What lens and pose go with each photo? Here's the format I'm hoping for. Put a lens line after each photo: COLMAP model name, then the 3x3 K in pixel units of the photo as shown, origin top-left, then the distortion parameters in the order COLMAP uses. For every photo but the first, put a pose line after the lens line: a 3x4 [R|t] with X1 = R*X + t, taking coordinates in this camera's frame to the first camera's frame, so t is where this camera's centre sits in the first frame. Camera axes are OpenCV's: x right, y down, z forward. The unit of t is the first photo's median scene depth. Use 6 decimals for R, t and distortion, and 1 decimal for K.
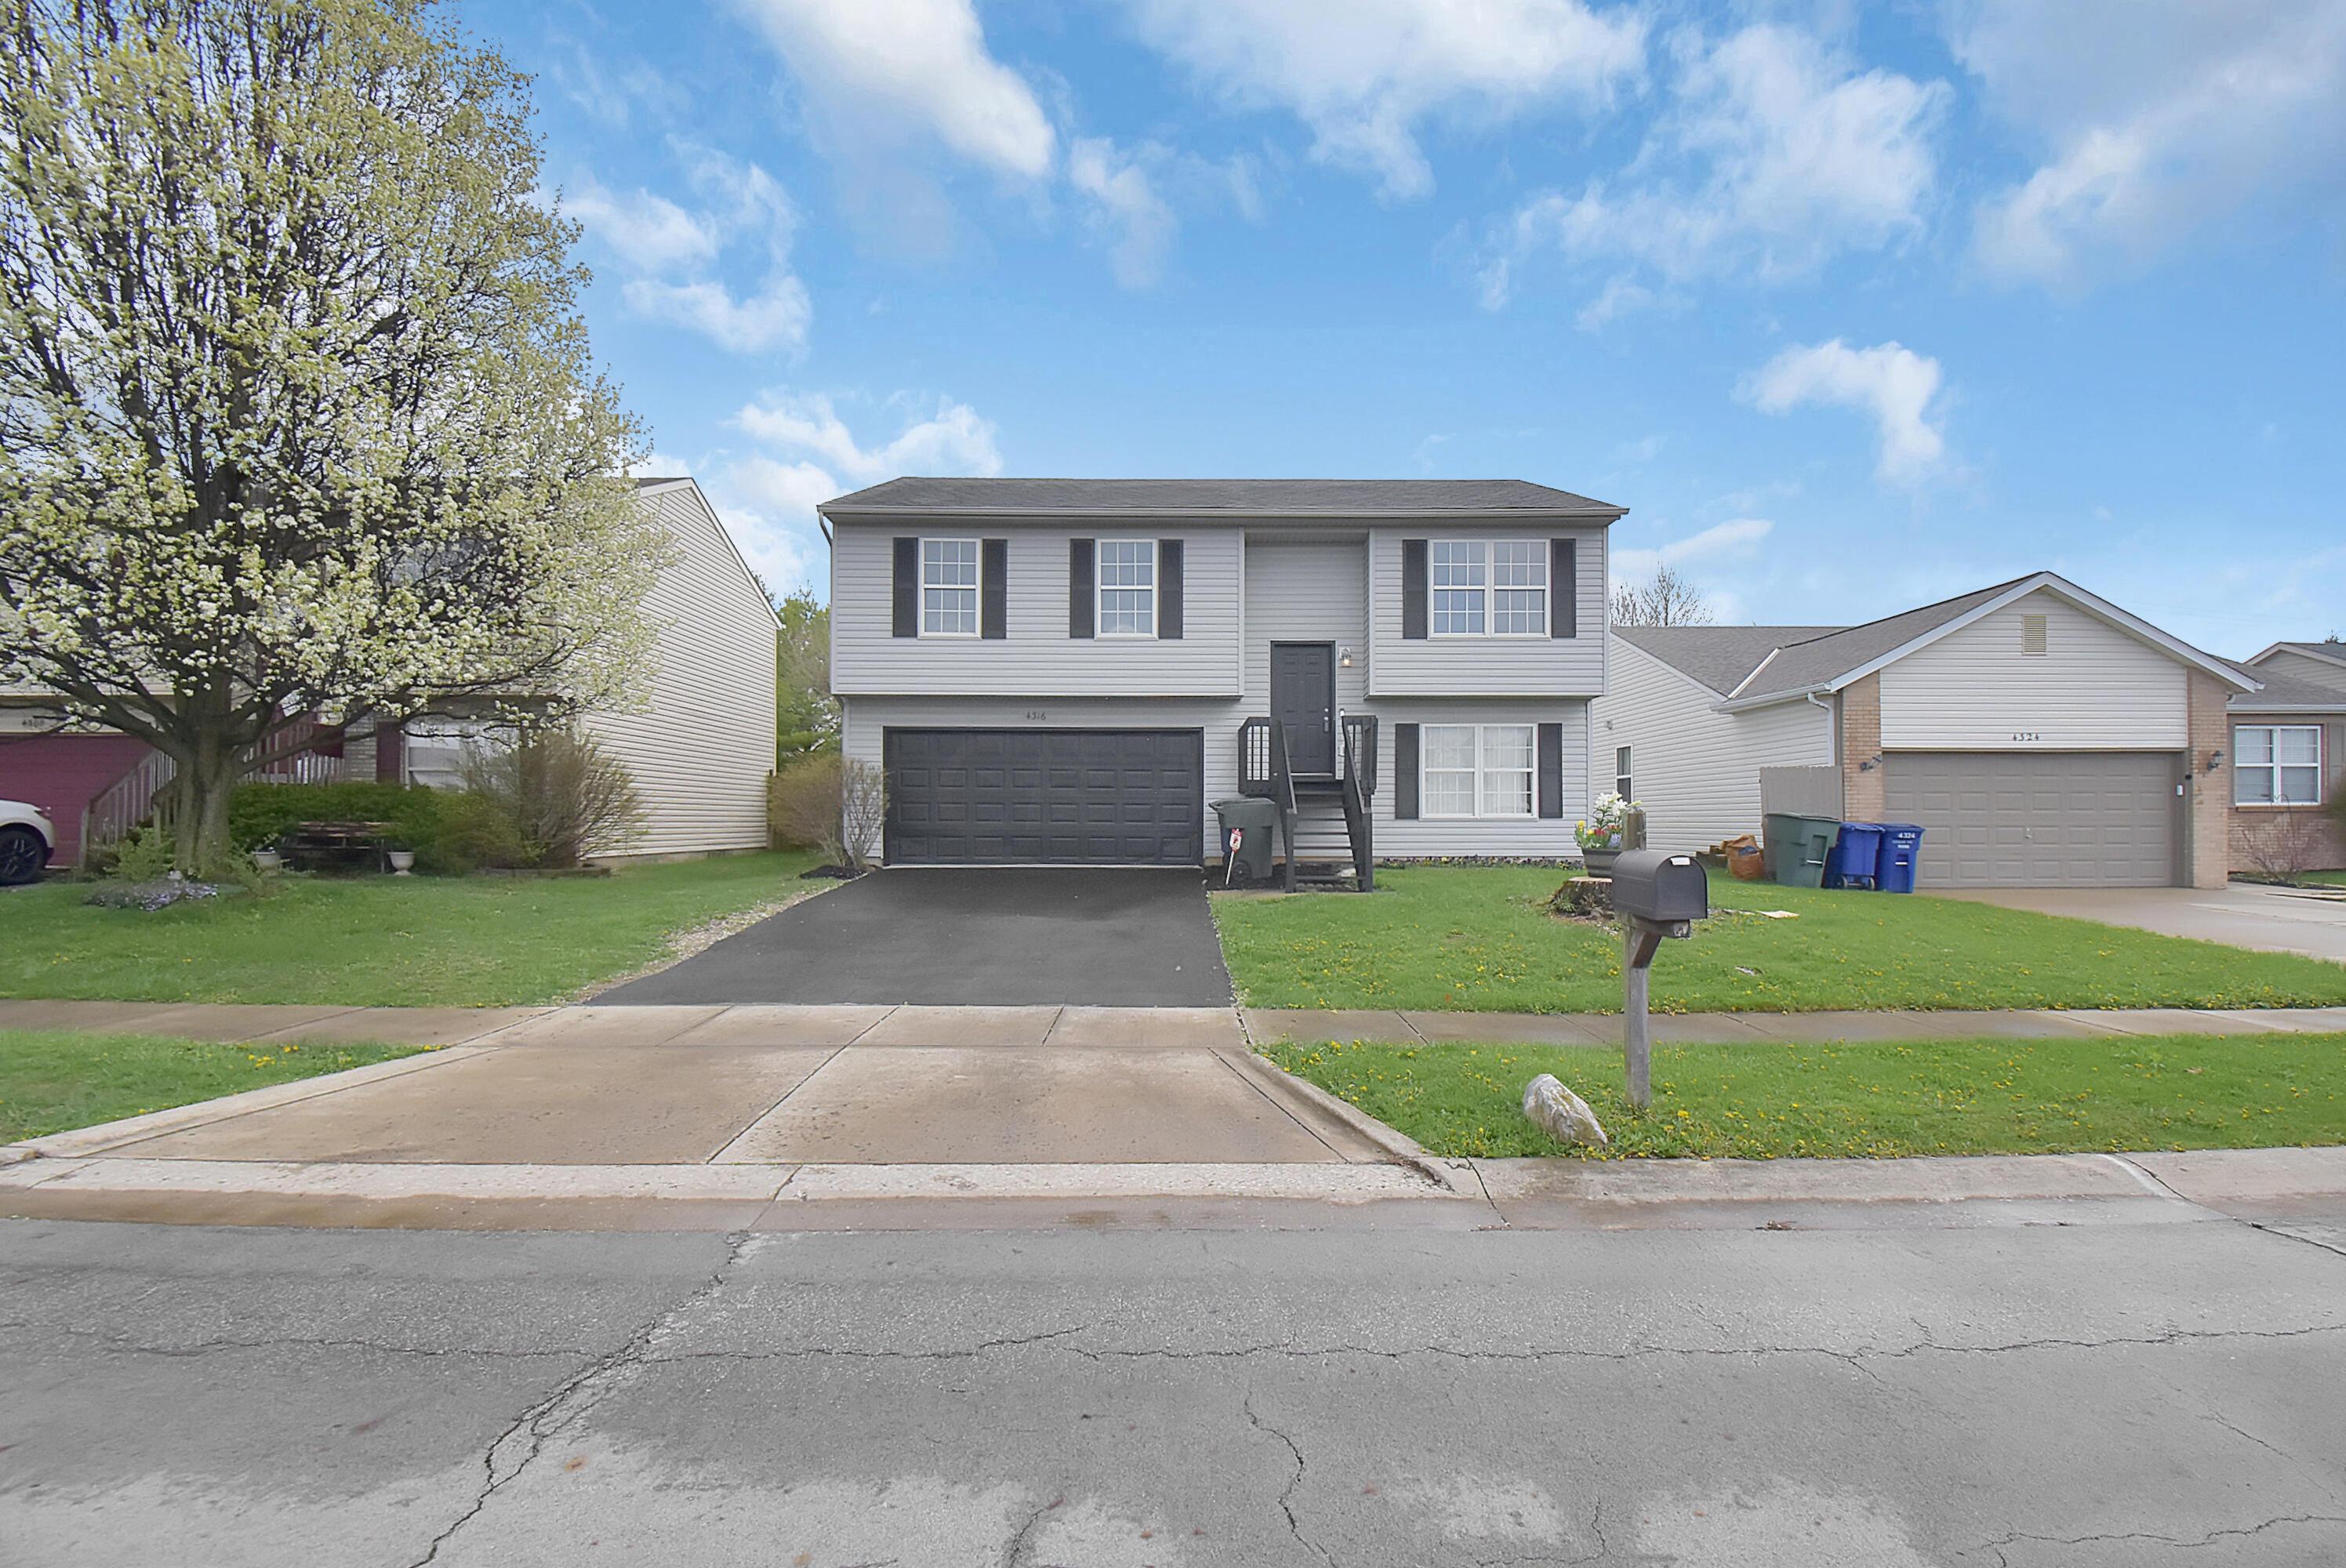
lens RADIAL K [[1072.1, 0, 1224.3], [0, 1072.1, 721.5], [0, 0, 1]] dist [-0.001182, -0.000147]
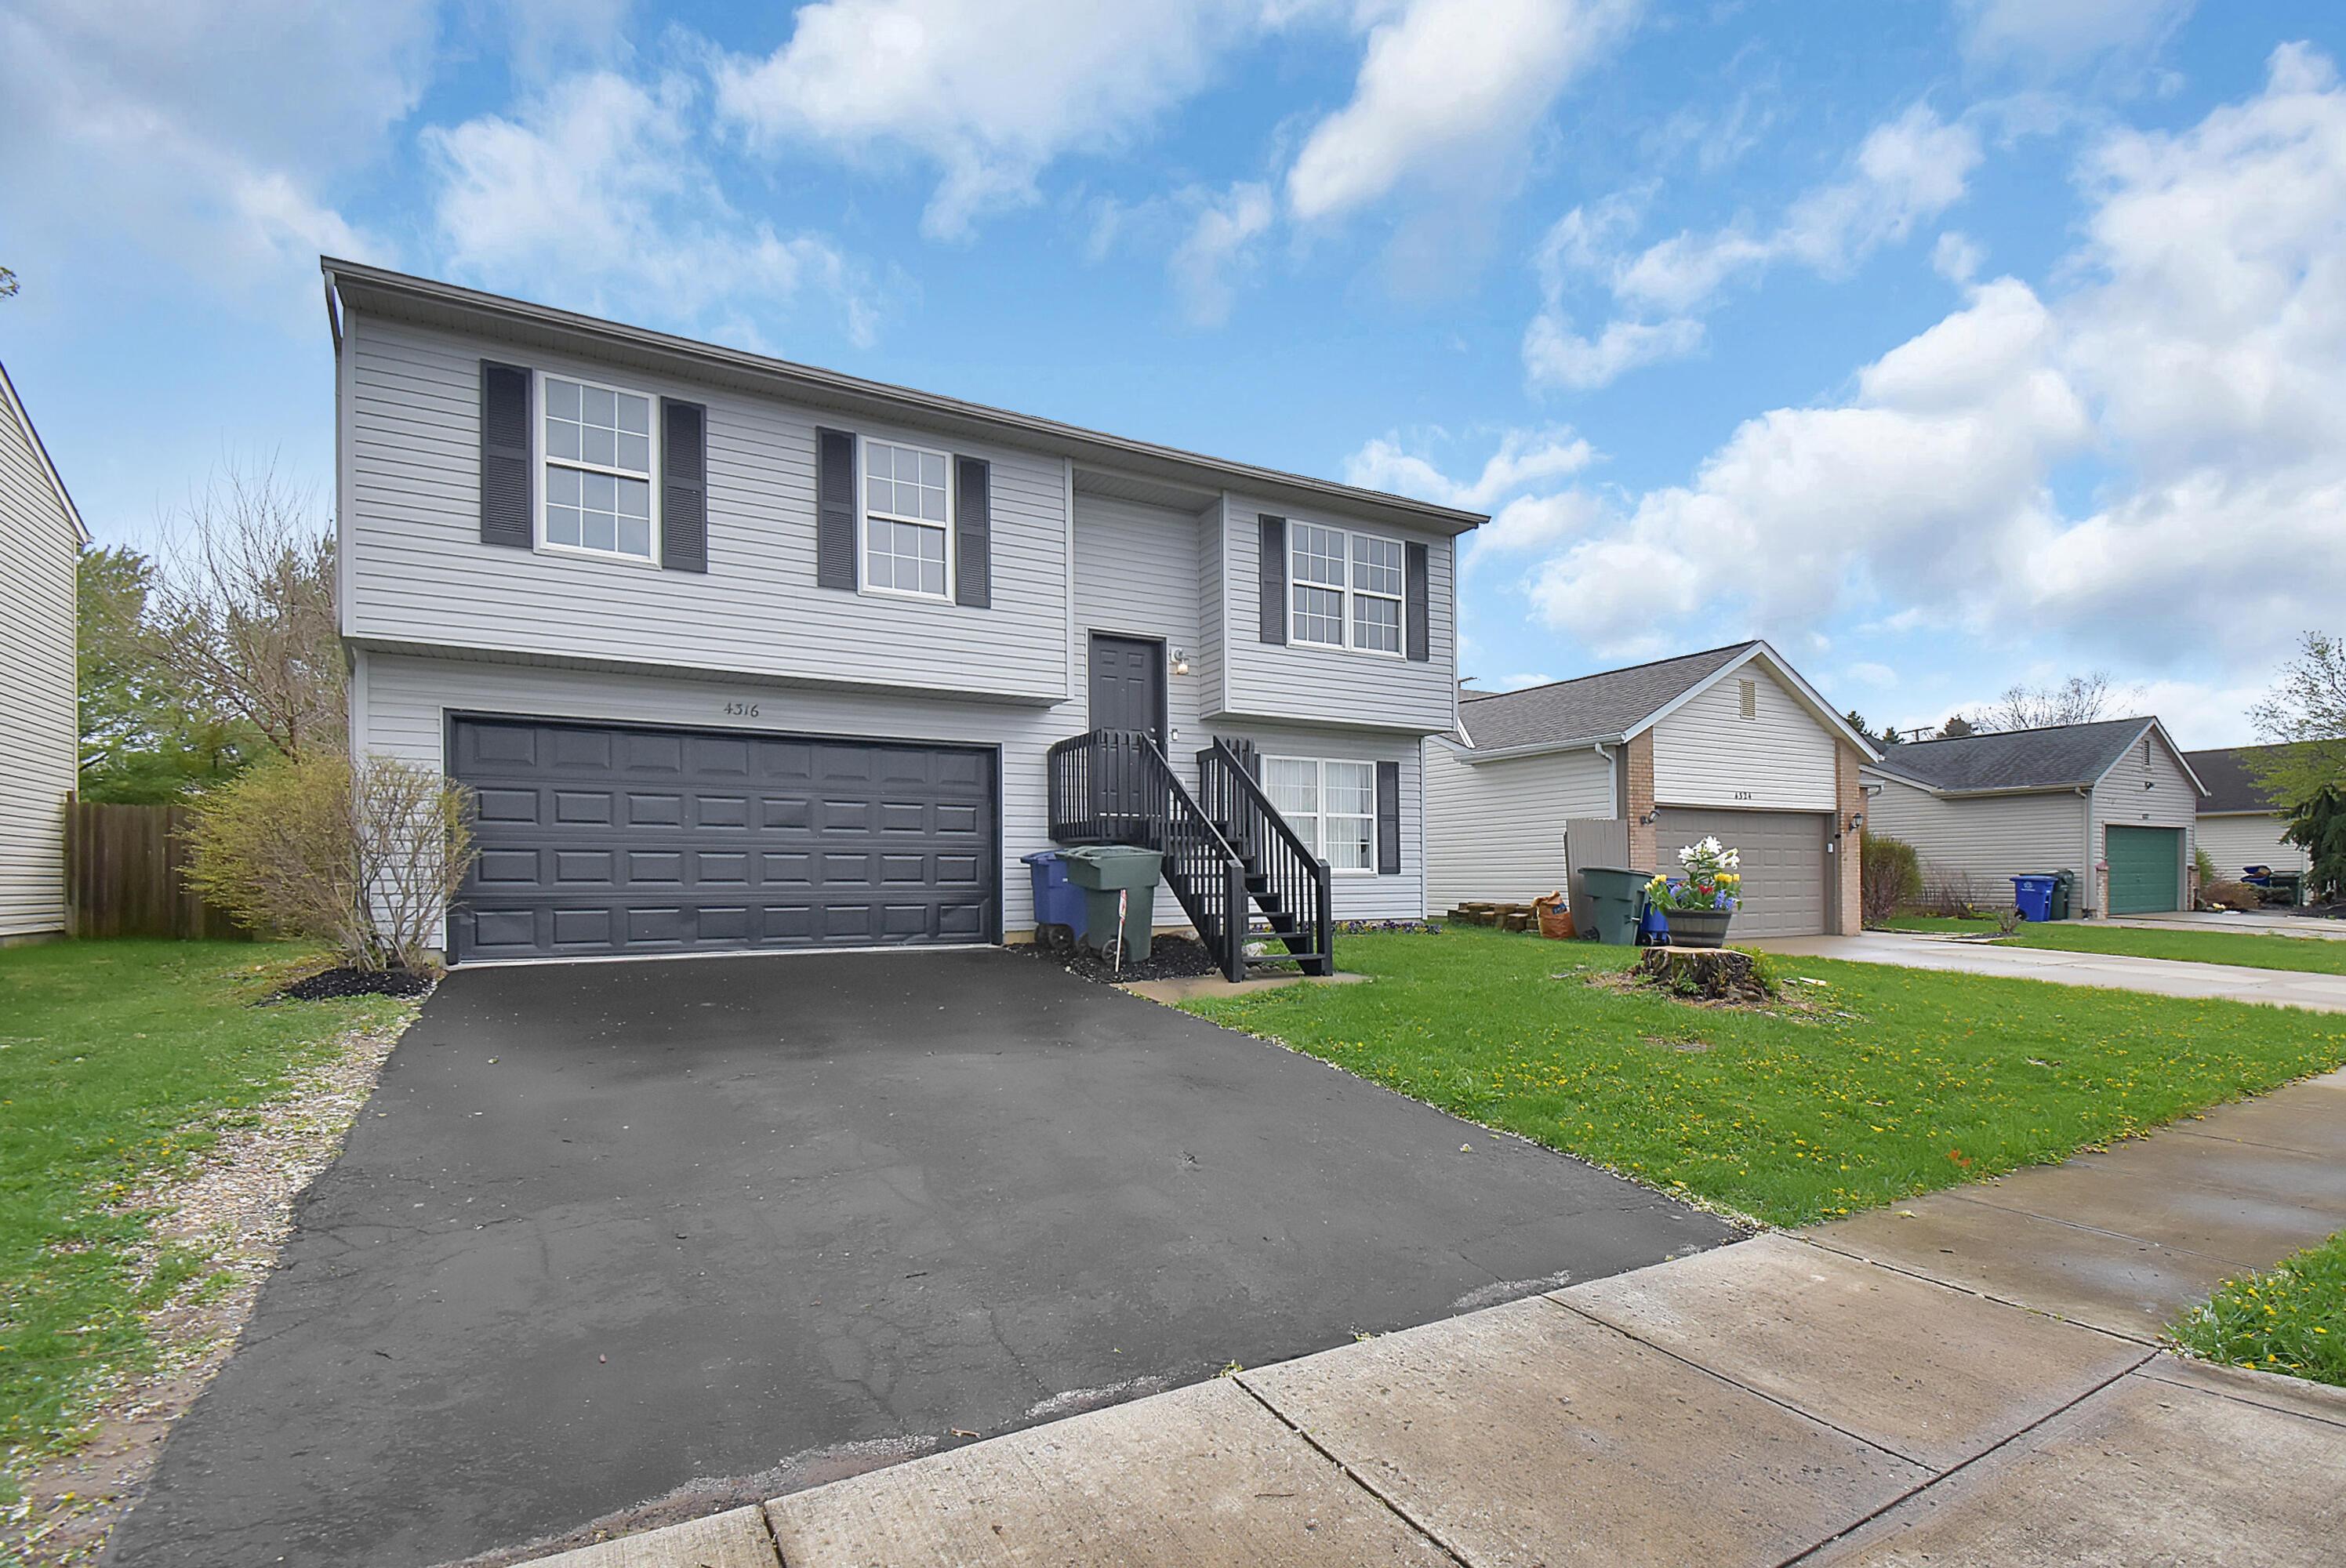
lens RADIAL K [[1082.5, 0, 1197.9], [0, 1082.5, 817.9], [0, 0, 1]] dist [0.000298, -0.000349]
pose [[0.879386, 0.022112, 0.475596, -0.240646], [-0.038671, 0.998938, 0.025061, 0.031433], [-0.474537, -0.040430, 0.879307, 0.331836]]
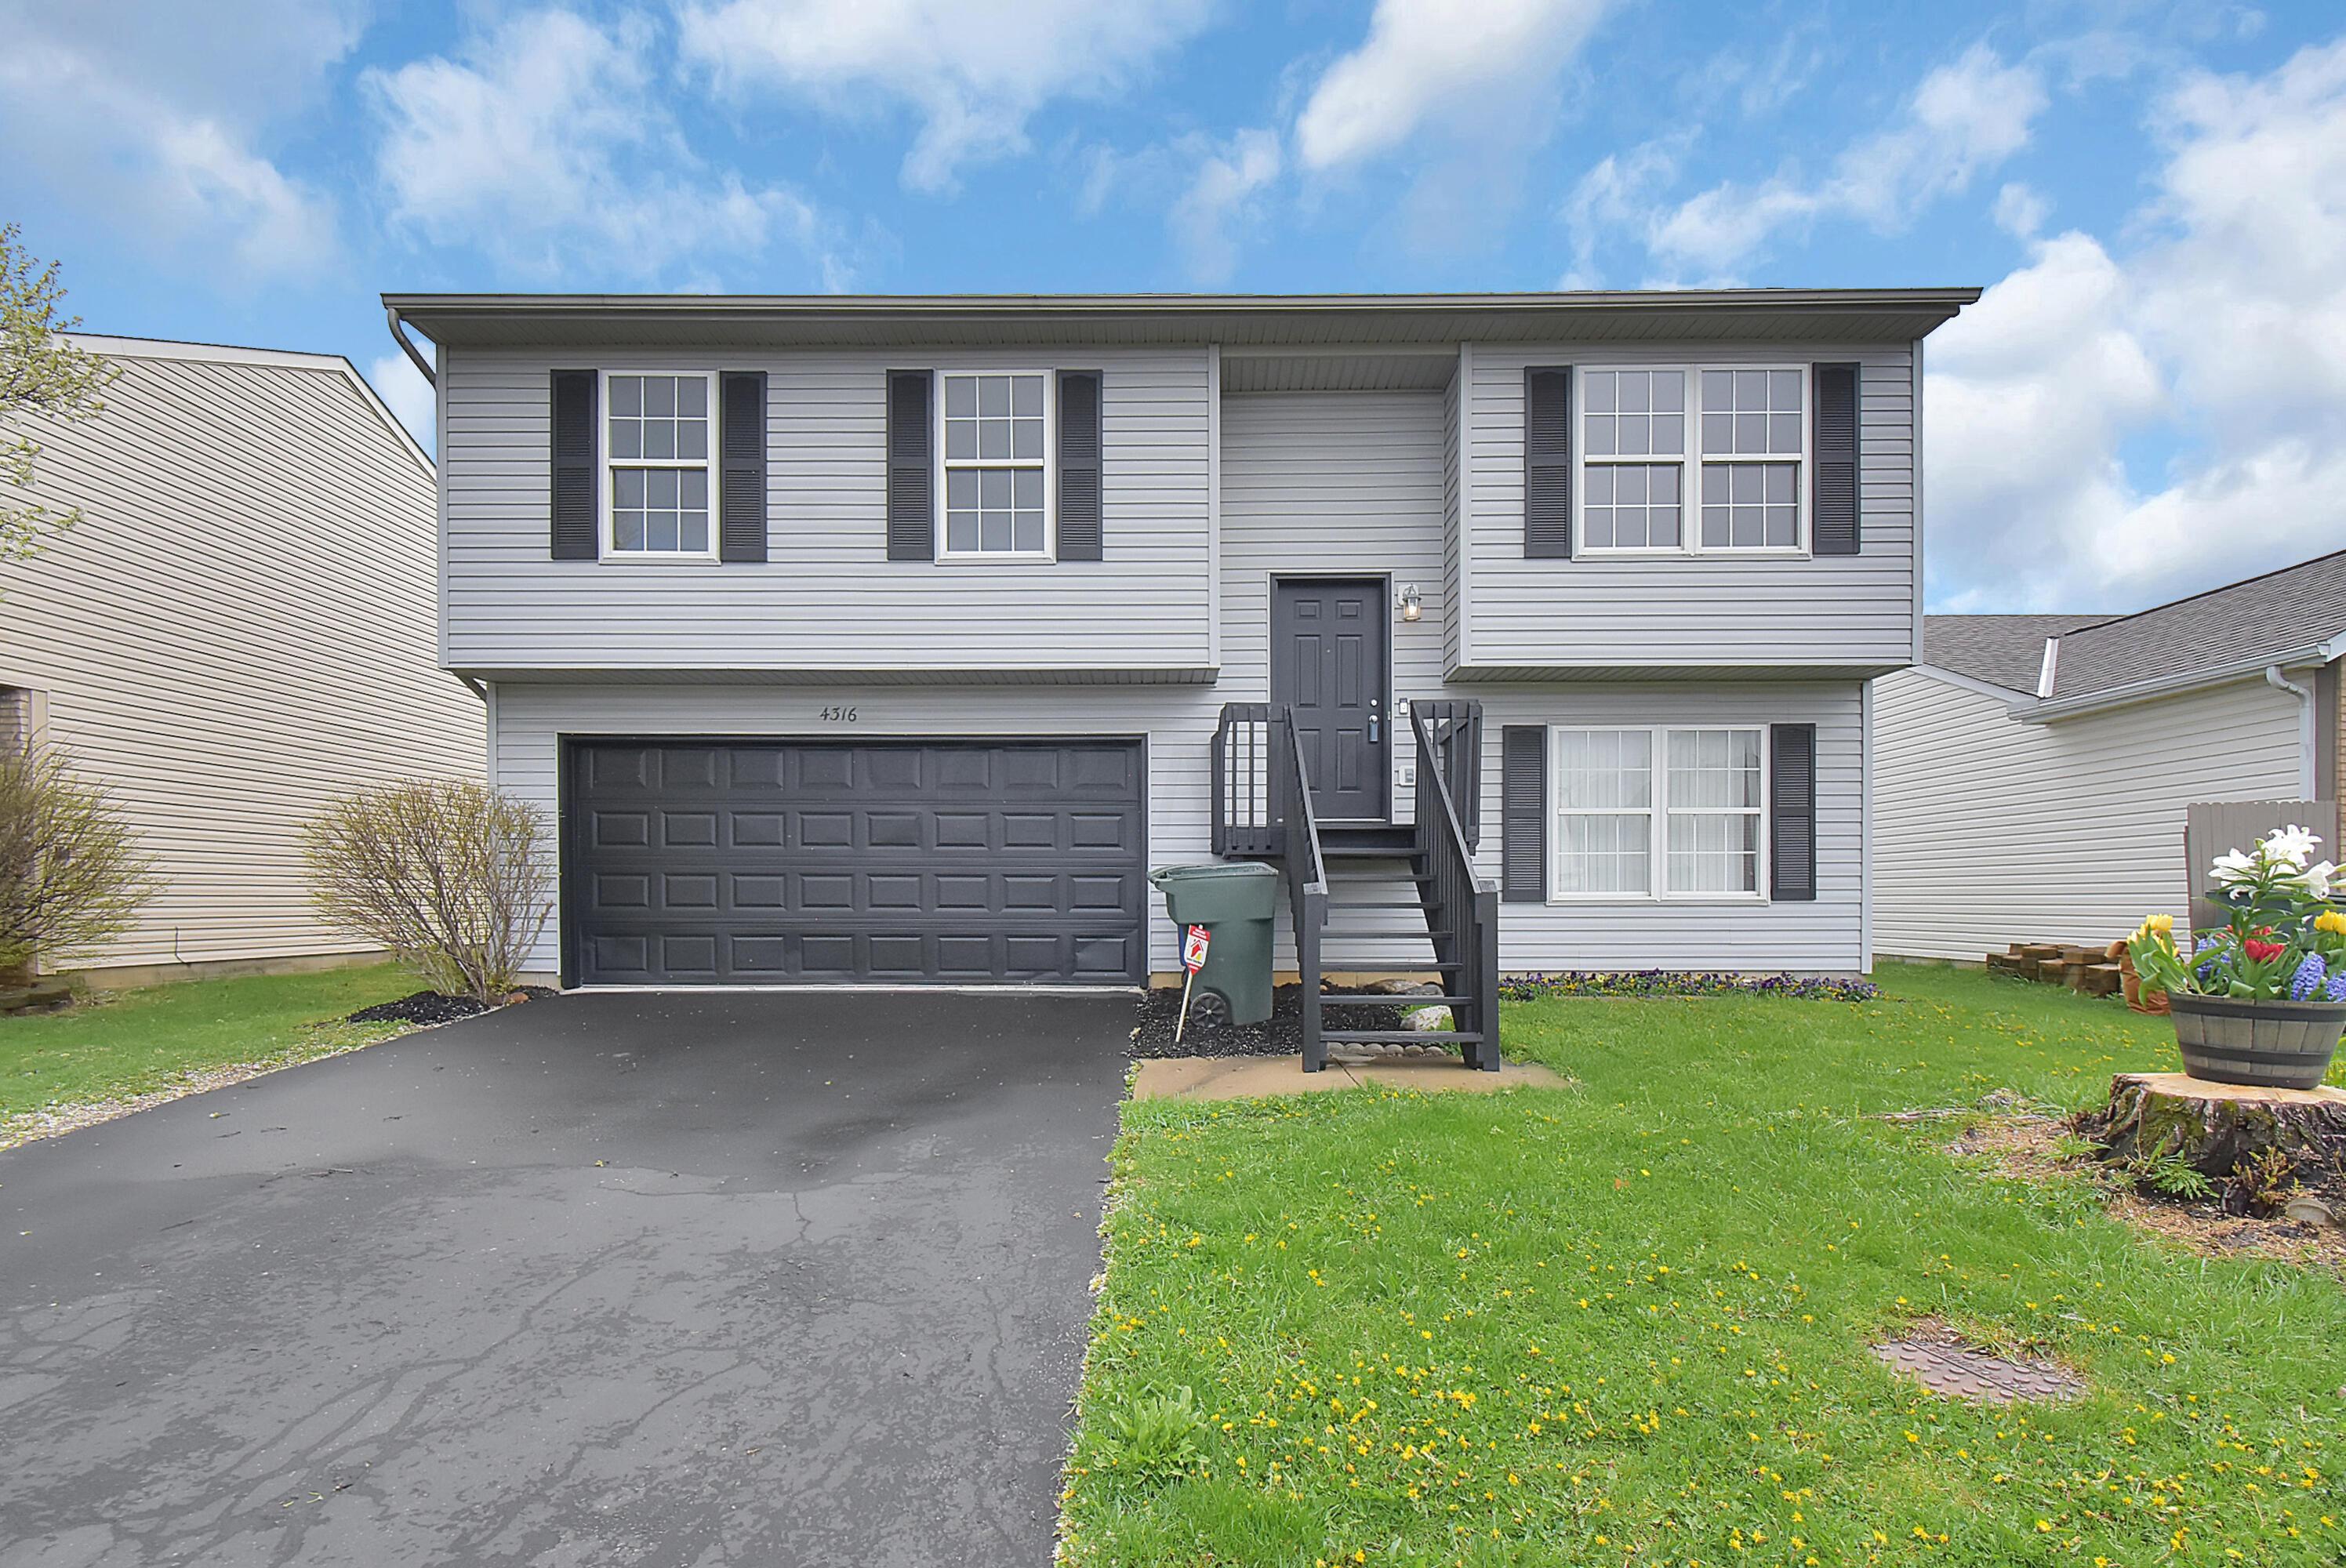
lens RADIAL K [[1099.3, 0, 1182.9], [0, 1099.3, 872.7], [0, 0, 1]] dist [0.021503, -0.030093]
pose [[0.999172, -0.002483, -0.040615, 0.021705], [0.005343, 0.997500, 0.070459, 0.036961], [0.040338, -0.070618, 0.996687, 0.447511]]
